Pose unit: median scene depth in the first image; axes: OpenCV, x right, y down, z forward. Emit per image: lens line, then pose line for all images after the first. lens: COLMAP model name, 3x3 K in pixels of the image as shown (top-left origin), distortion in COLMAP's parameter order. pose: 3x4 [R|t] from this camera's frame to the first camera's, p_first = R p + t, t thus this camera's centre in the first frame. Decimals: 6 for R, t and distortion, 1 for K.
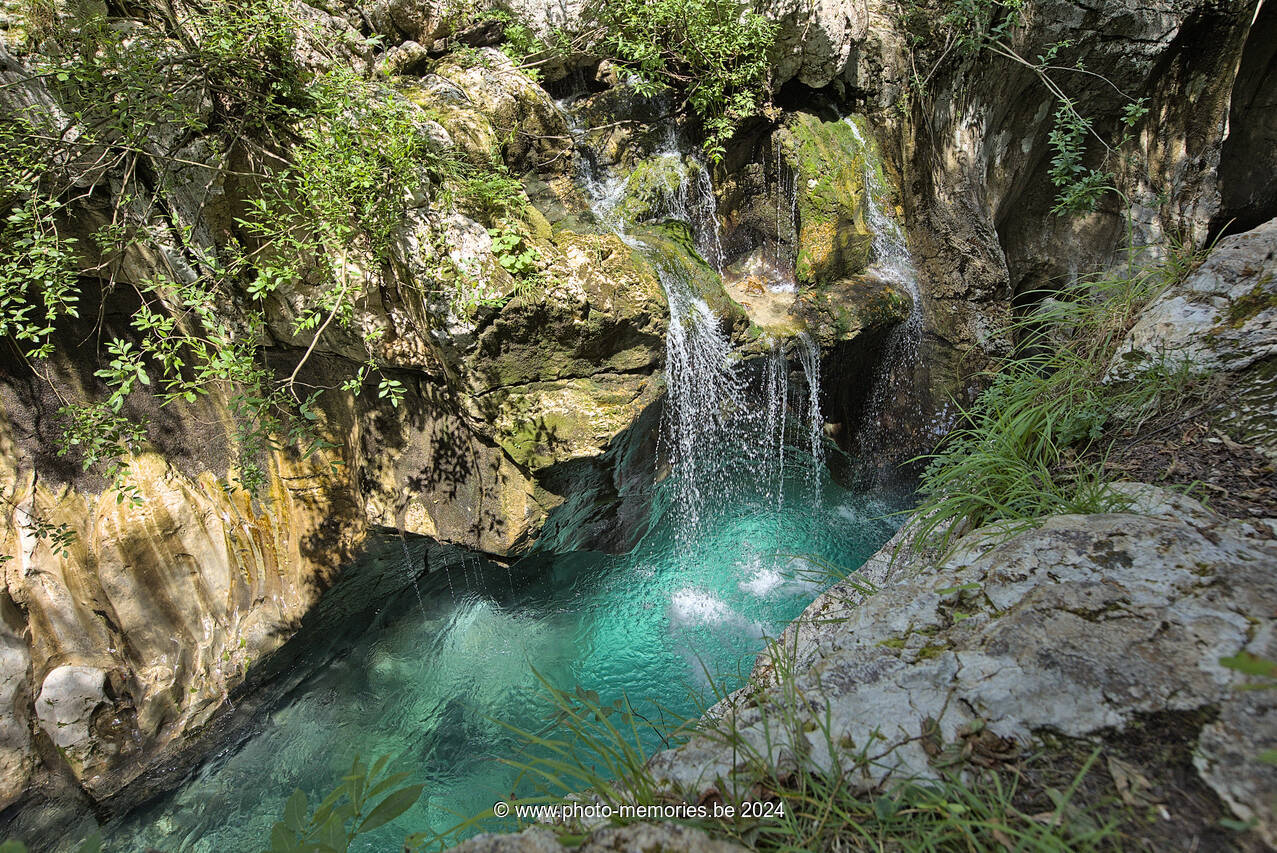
lens RADIAL K [[821.0, 0, 642.3], [0, 821.0, 425.7], [0, 0, 1]] dist [-0.048235, 0.063228]
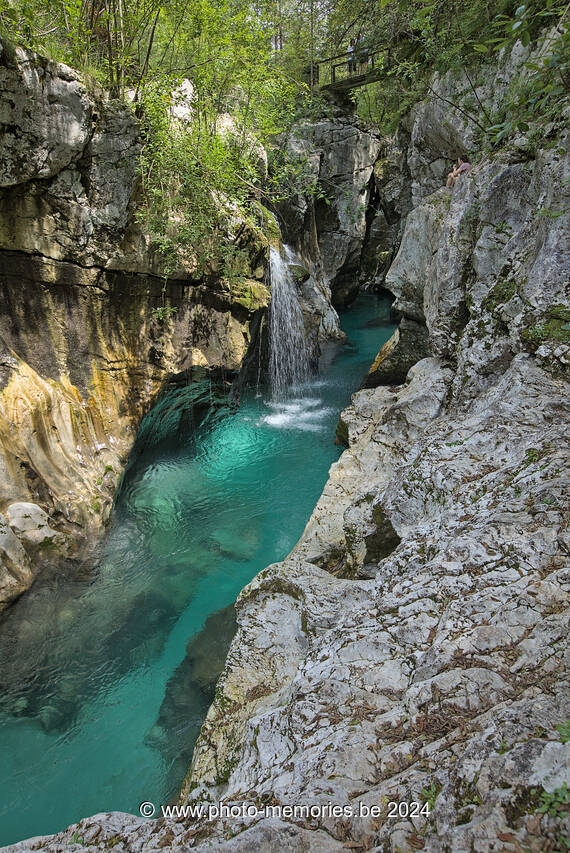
lens RADIAL K [[569.0, 0, 281.4], [0, 569.0, 426.9], [0, 0, 1]] dist [-0.051296, 0.083568]
pose [[0.731466, -0.221885, 0.644767, -1.037525], [0.390745, 0.911320, -0.129672, 0.517058], [-0.558817, 0.346790, 0.753300, -0.082503]]
